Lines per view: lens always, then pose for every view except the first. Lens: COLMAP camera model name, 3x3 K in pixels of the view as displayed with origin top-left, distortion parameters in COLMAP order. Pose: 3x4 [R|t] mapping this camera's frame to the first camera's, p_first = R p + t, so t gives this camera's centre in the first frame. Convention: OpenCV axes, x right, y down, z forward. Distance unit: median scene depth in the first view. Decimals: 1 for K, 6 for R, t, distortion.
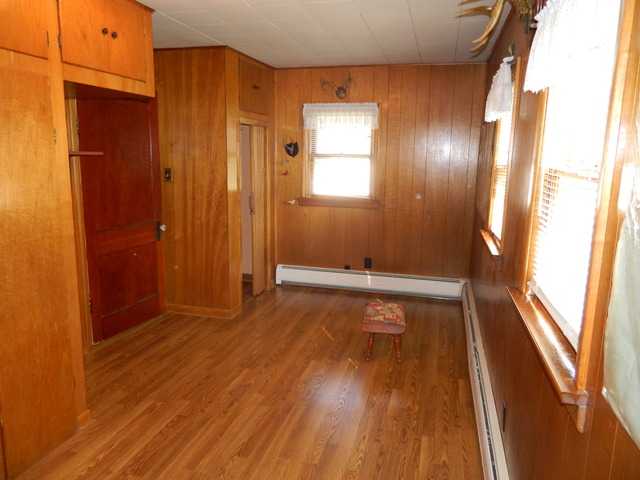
lens RADIAL K [[463.4, 0, 312.6], [0, 463.4, 237.6], [0, 0, 1]] dist [0.003553, -0.000391]
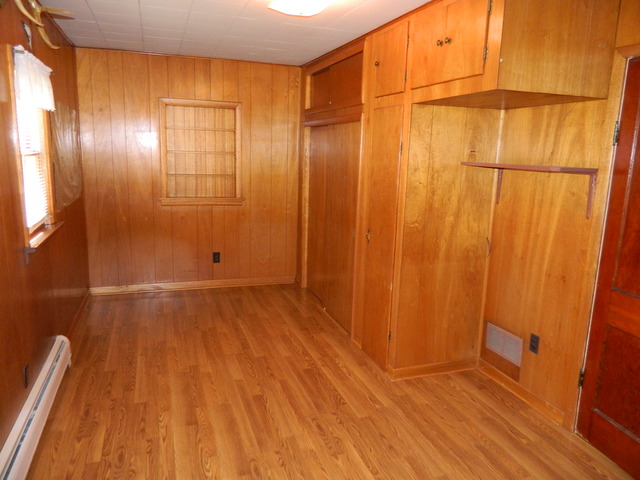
lens RADIAL K [[463.4, 0, 312.6], [0, 463.4, 237.6], [0, 0, 1]] dist [0.003553, -0.000391]
pose [[-0.822354, 0.059091, -0.565899, 0.377802], [-0.146910, 0.938815, 0.311518, -0.316795], [0.549683, 0.339314, -0.763358, 1.754647]]
